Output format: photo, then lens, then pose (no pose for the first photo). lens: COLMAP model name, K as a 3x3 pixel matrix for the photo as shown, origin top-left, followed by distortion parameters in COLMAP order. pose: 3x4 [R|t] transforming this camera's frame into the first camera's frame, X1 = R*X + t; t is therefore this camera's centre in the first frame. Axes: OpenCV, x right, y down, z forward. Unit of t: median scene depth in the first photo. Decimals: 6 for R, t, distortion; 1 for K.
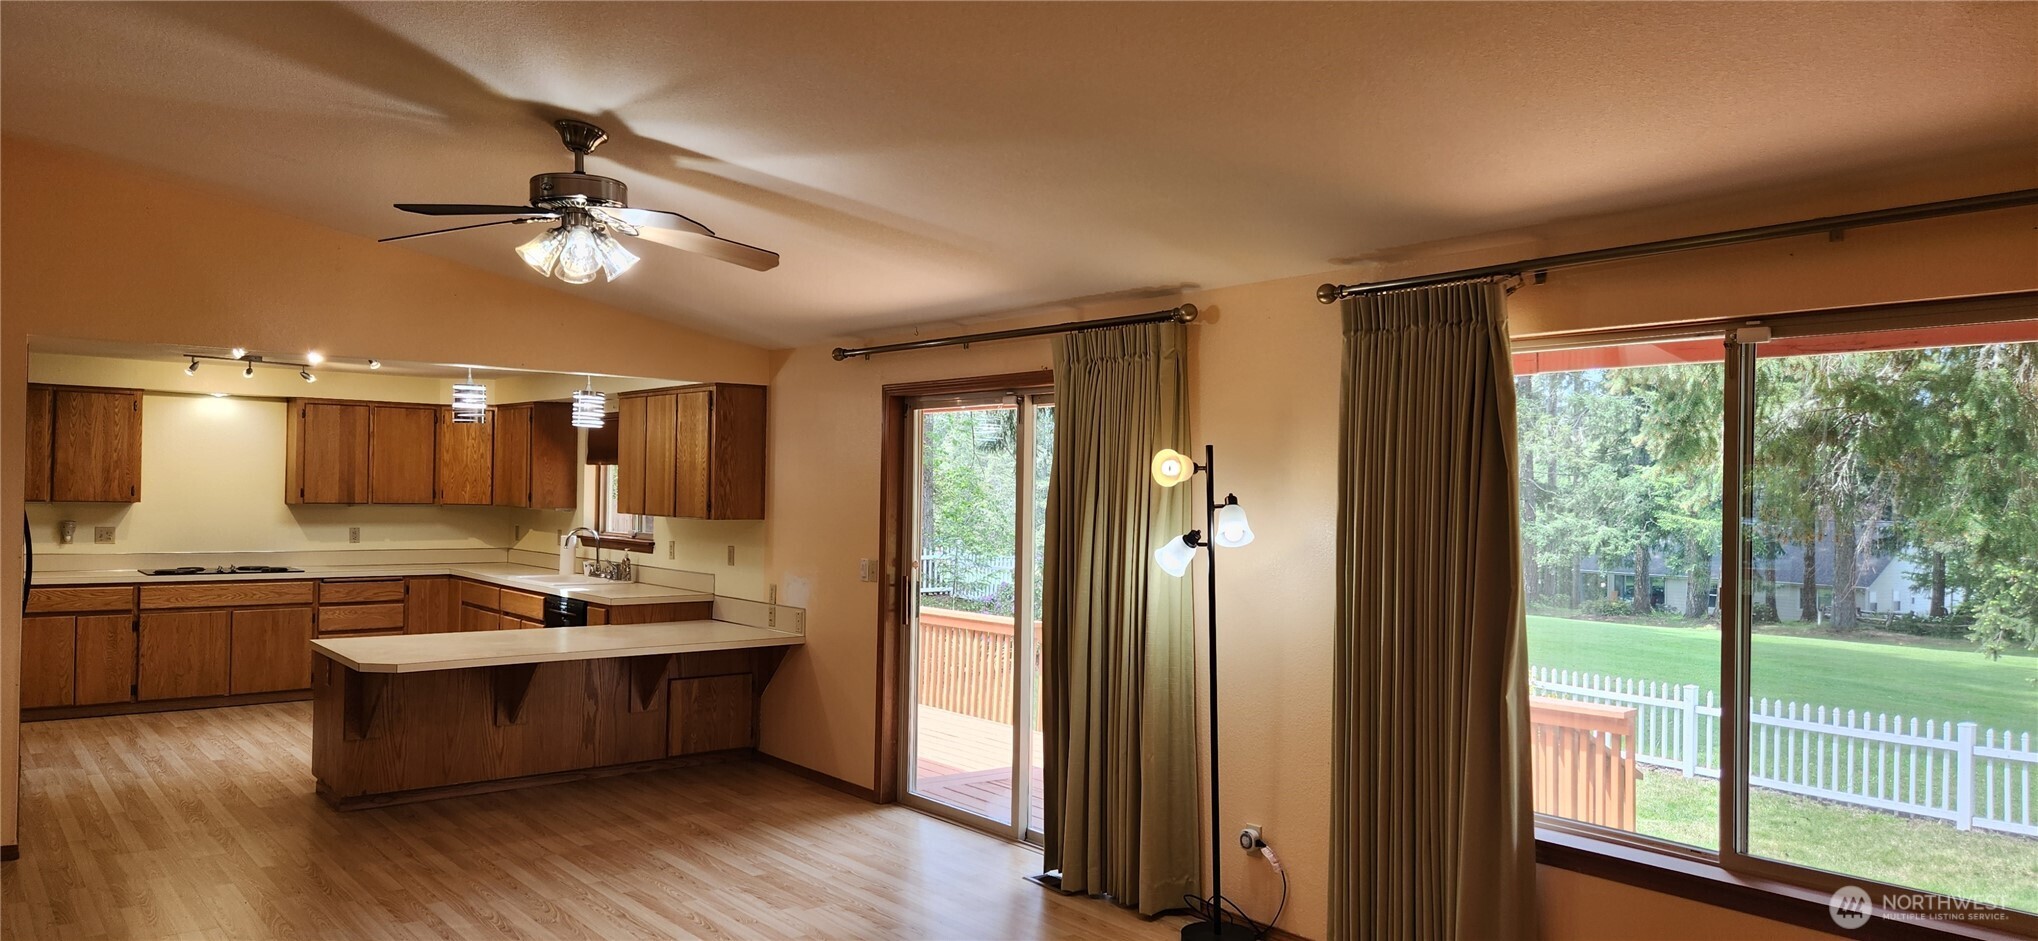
lens RADIAL K [[1341.0, 0, 1019.0], [0, 1341.0, 470.5], [0, 0, 1]] dist [0.056584, -0.045929]
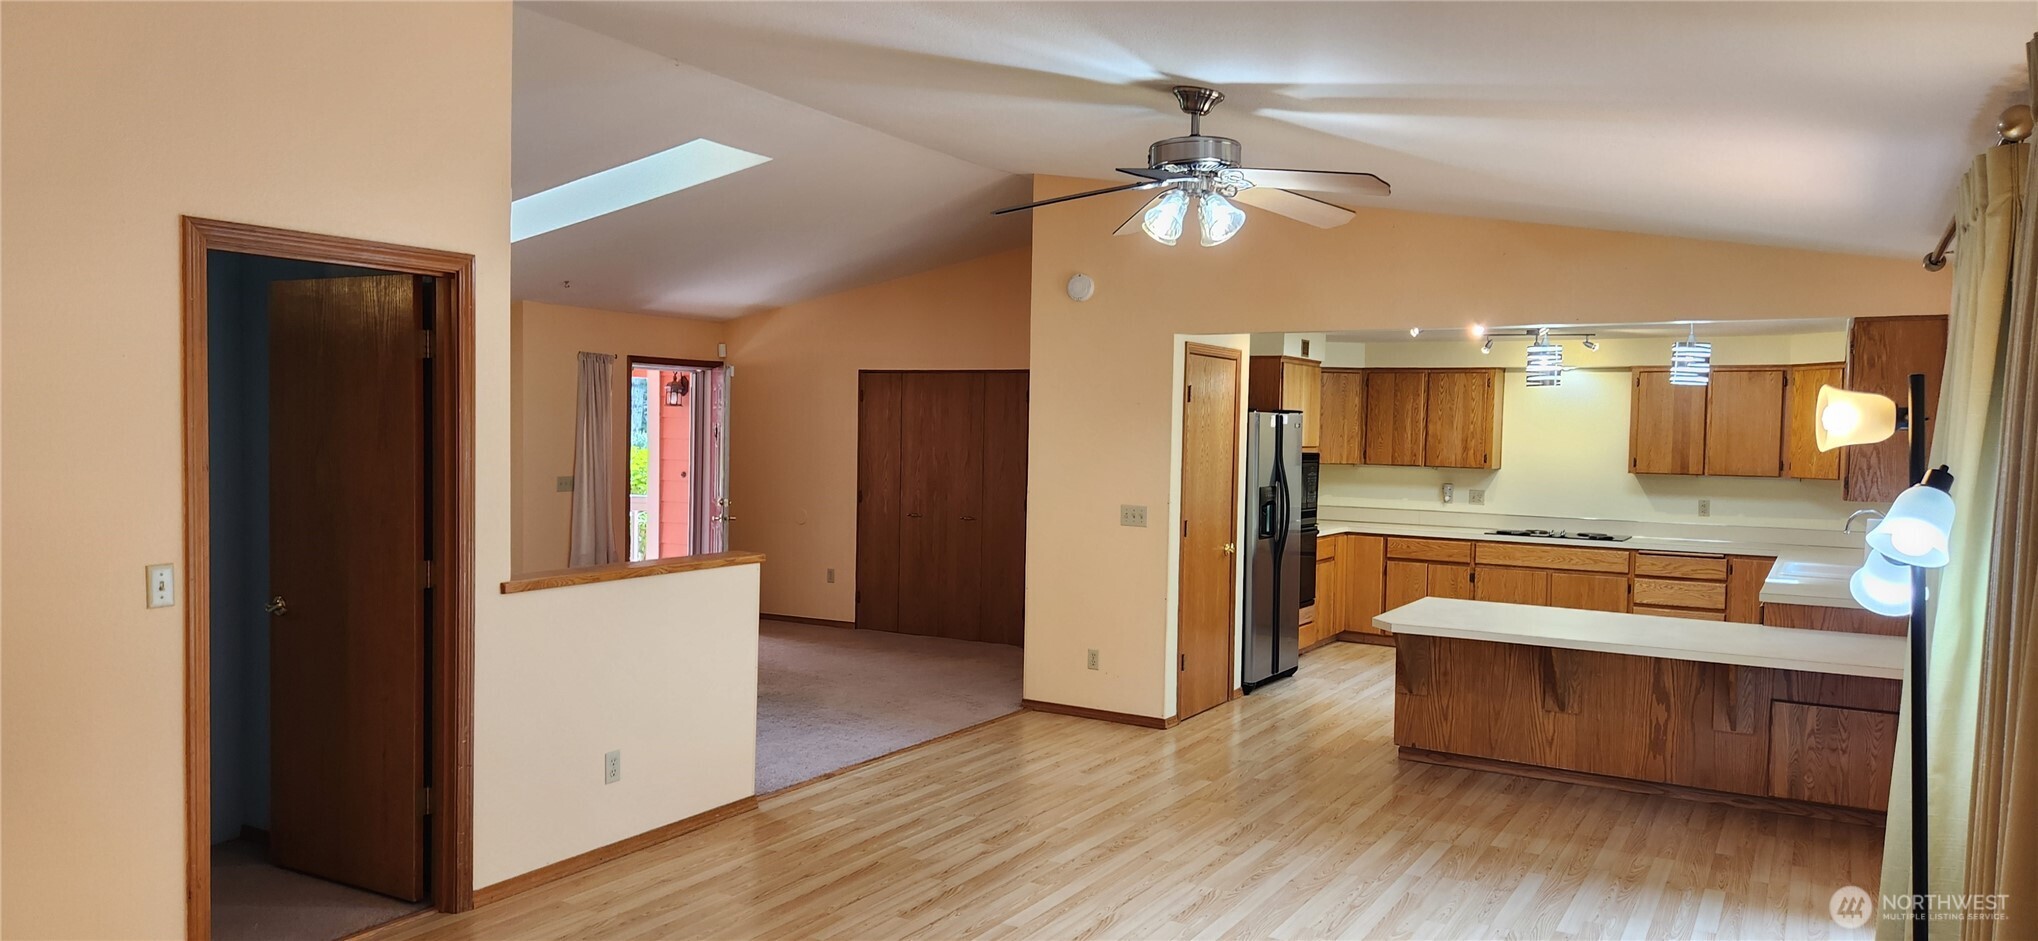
lens RADIAL K [[1359.2, 0, 1019.0], [0, 1359.2, 470.5], [0, 0, 1]] dist [0.035408, -0.042299]
pose [[0.336314, 0.016613, -0.941603, 0.288012], [-0.000797, 0.999849, 0.017356, 0.005710], [0.941750, -0.005086, 0.336276, 0.260957]]
